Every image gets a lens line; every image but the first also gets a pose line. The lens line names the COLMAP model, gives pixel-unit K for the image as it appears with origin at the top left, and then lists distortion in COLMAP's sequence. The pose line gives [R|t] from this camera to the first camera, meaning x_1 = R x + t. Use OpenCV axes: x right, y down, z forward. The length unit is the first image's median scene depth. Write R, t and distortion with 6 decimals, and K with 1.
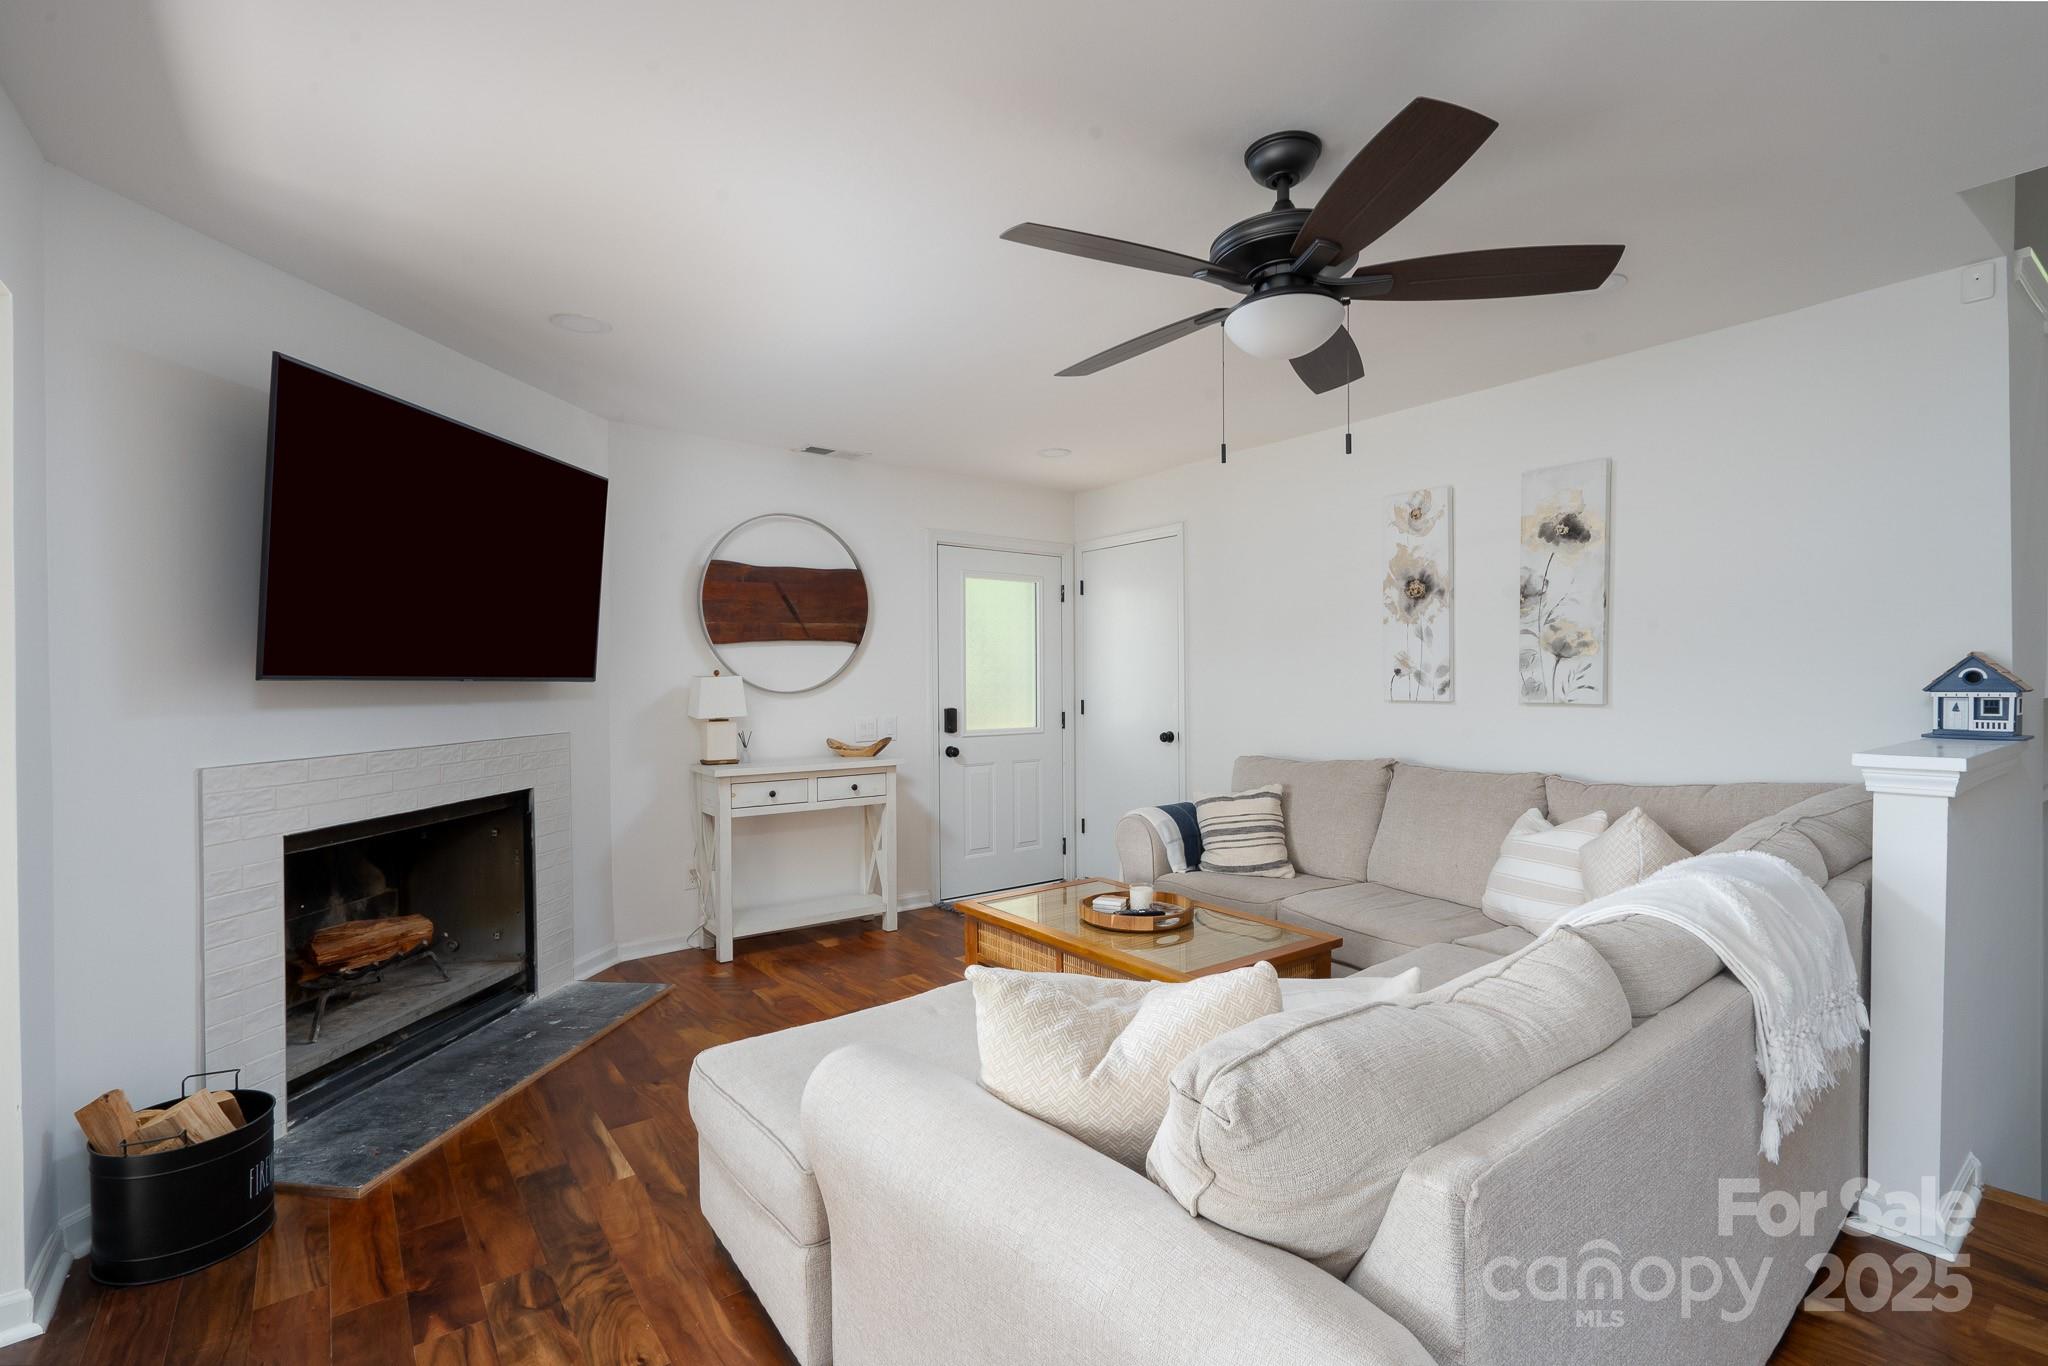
lens RADIAL K [[942.6, 0, 1017.0], [0, 942.6, 678.8], [0, 0, 1]] dist [-0.001172, 0.001690]
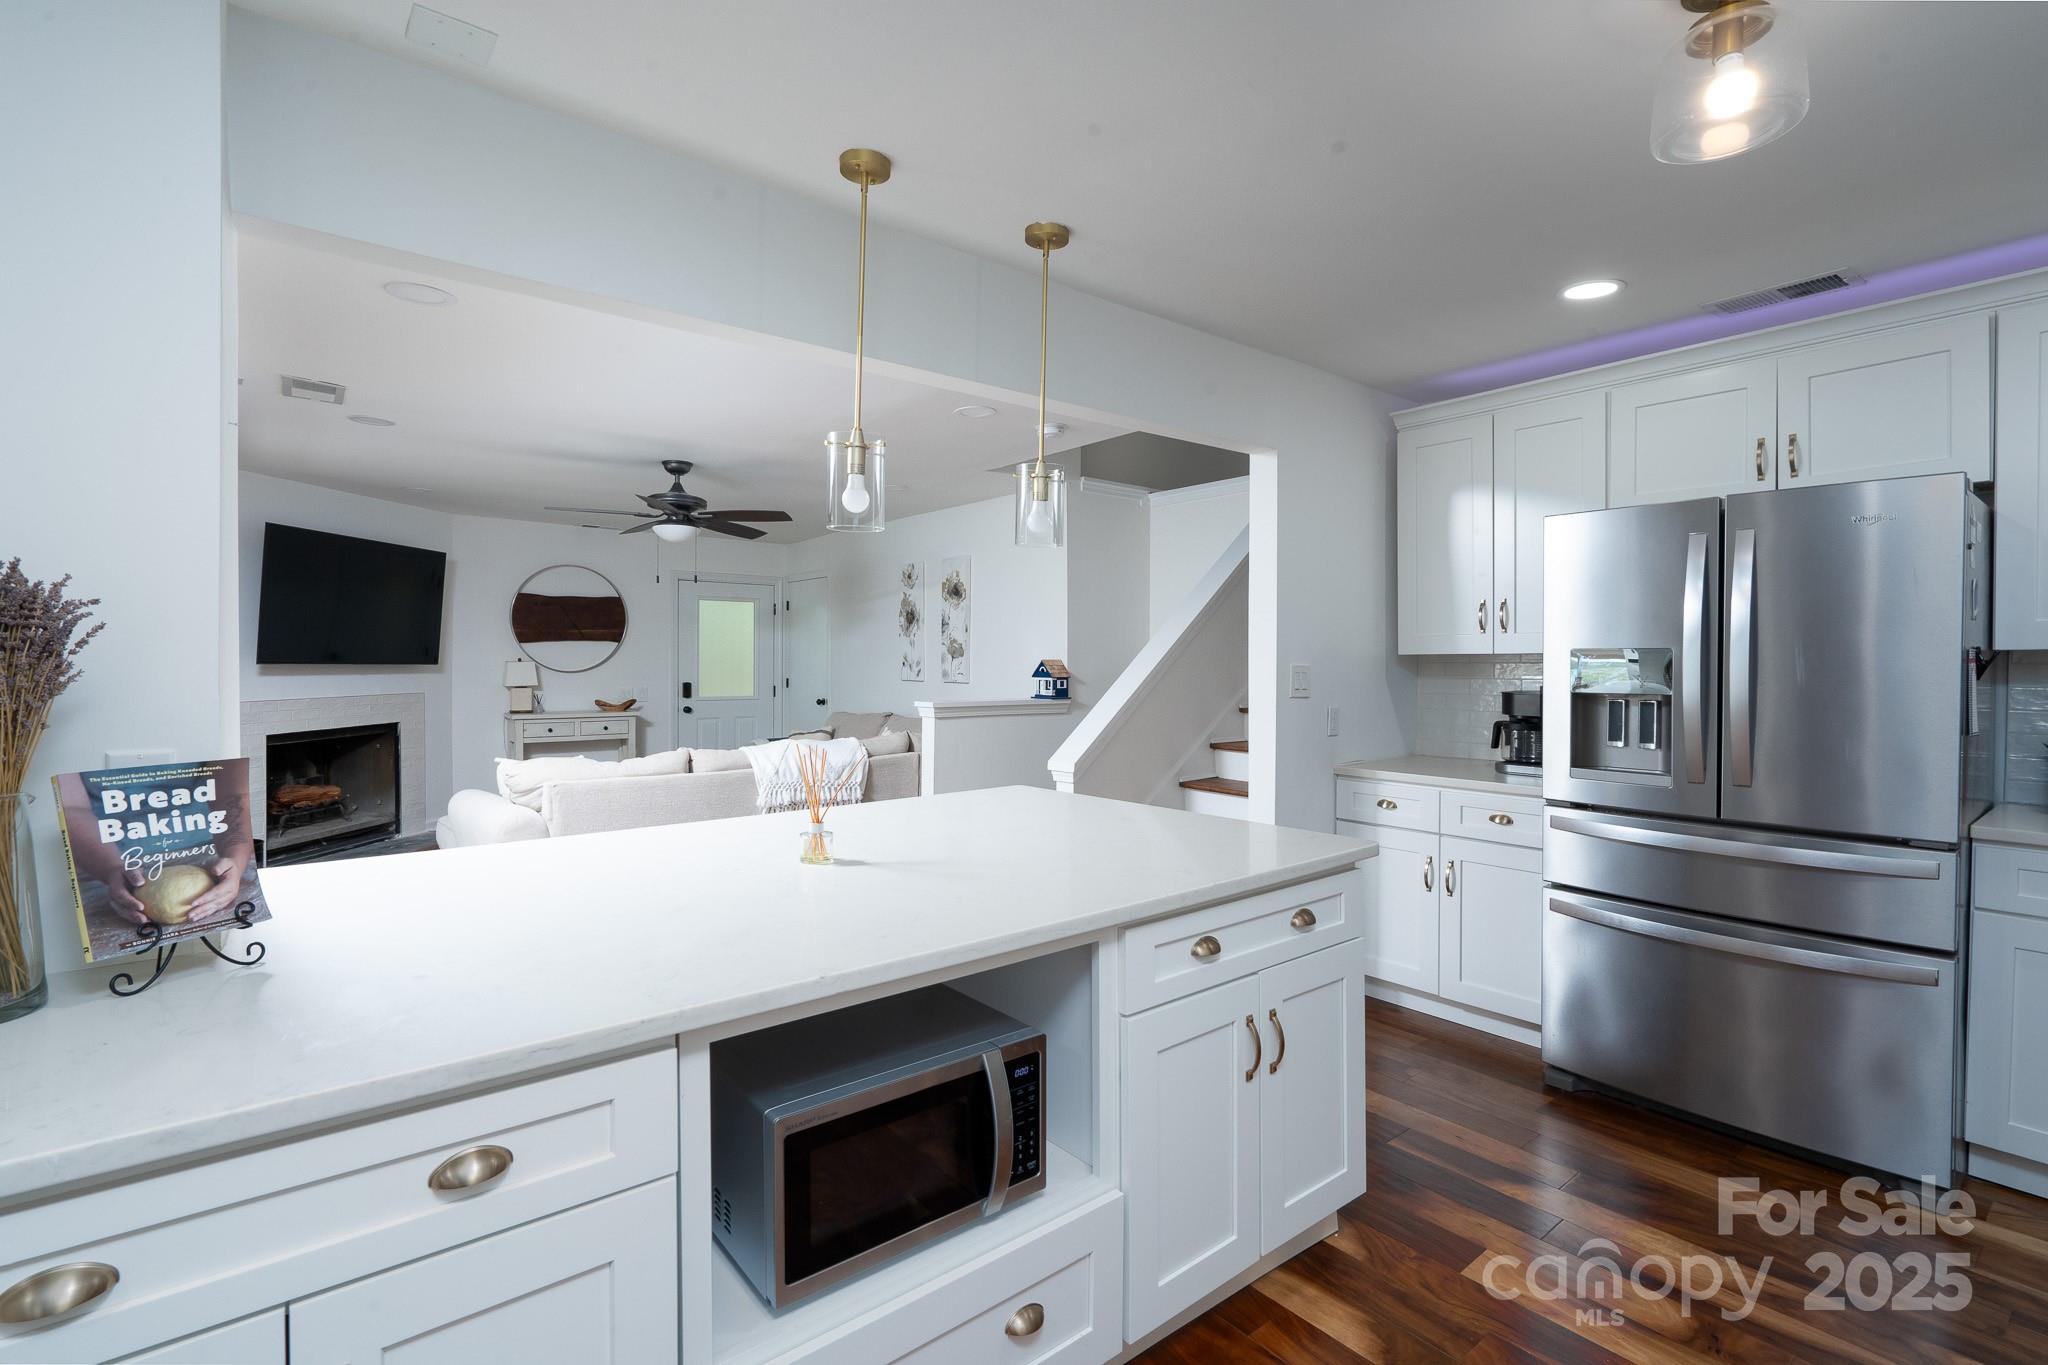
lens RADIAL K [[942.6, 0, 1029.2], [0, 942.6, 669.9], [0, 0, 1]] dist [-0.001172, 0.001690]
pose [[0.998971, 0.010858, 0.044045, 0.571318], [-0.011367, 0.999871, 0.011336, -0.019231], [-0.043916, -0.011825, 0.998965, -0.806777]]
